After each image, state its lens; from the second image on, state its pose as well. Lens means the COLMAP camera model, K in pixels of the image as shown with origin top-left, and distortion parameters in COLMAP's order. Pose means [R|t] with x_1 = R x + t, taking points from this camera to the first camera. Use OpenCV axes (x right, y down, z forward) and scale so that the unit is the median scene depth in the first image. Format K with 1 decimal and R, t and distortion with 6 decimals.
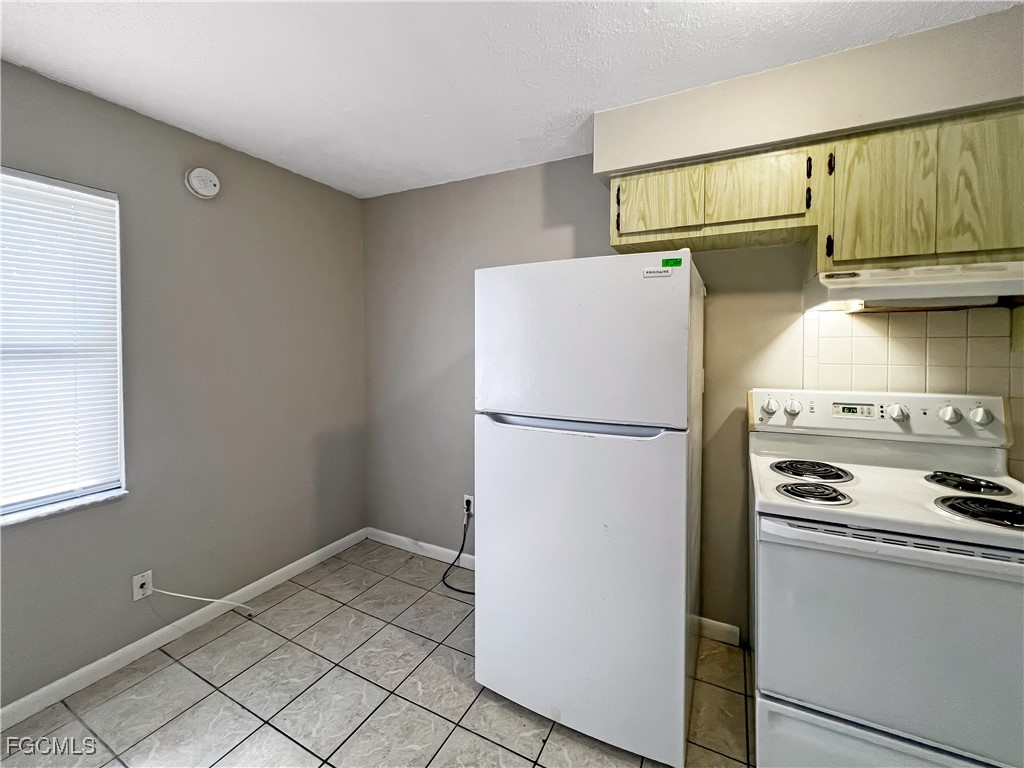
lens RADIAL K [[423.4, 0, 518.4], [0, 423.4, 353.9], [0, 0, 1]] dist [-0.001406, 0.000449]
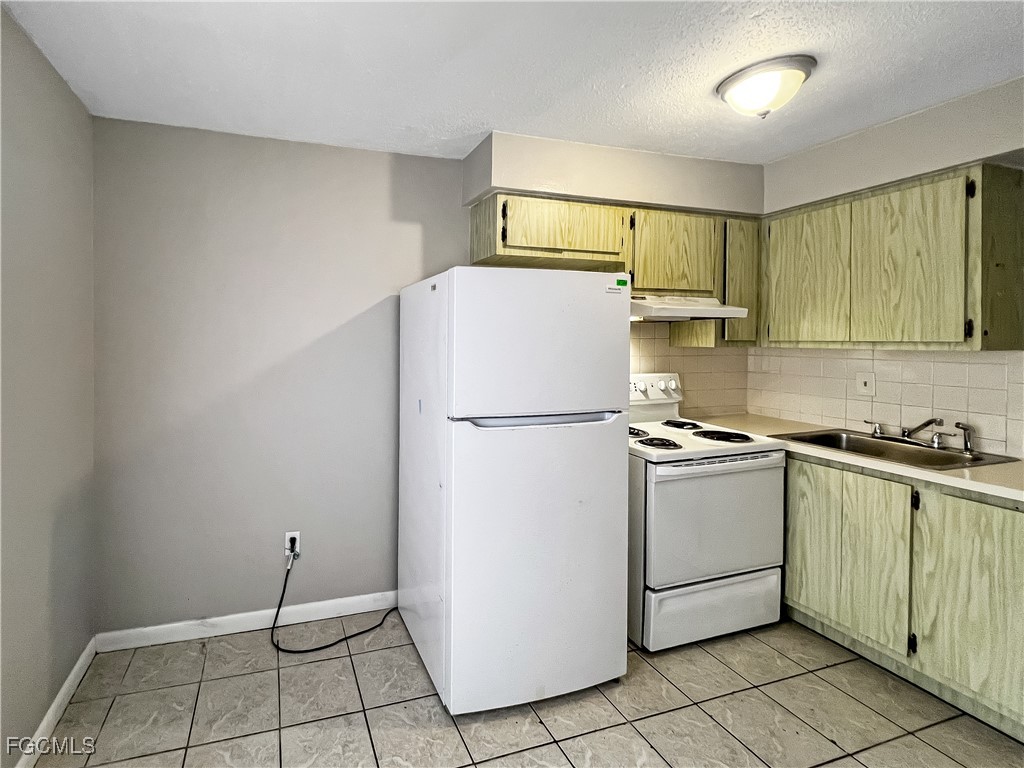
lens RADIAL K [[411.1, 0, 510.7], [0, 411.1, 343.4], [0, 0, 1]] dist [0.000661, 0.000063]
pose [[0.739942, -0.004582, 0.672655, -0.519036], [0.014395, 0.999856, -0.009024, -0.016291], [-0.672517, 0.016360, 0.739901, 0.210980]]
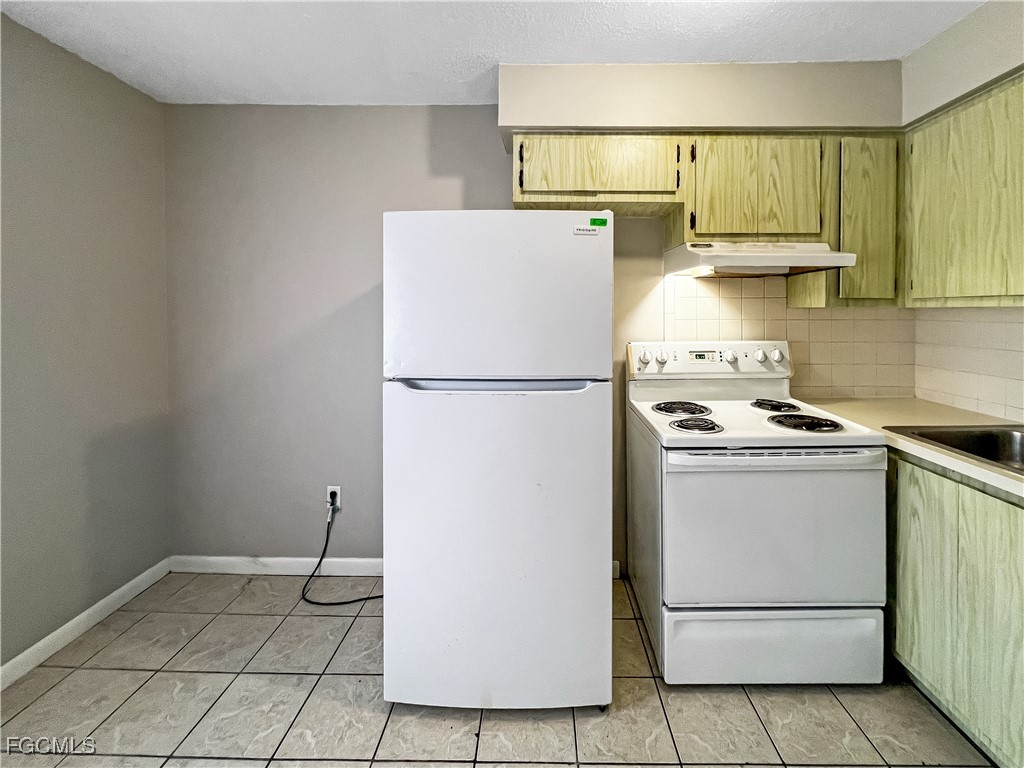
lens RADIAL K [[436.9, 0, 565.1], [0, 436.9, 310.8], [0, 0, 1]] dist [0.000433, 0.000145]
pose [[0.896075, -0.005020, 0.443874, -0.139204], [0.011651, 0.999858, -0.012213, 0.012716], [-0.443749, 0.016116, 0.896006, 0.044296]]
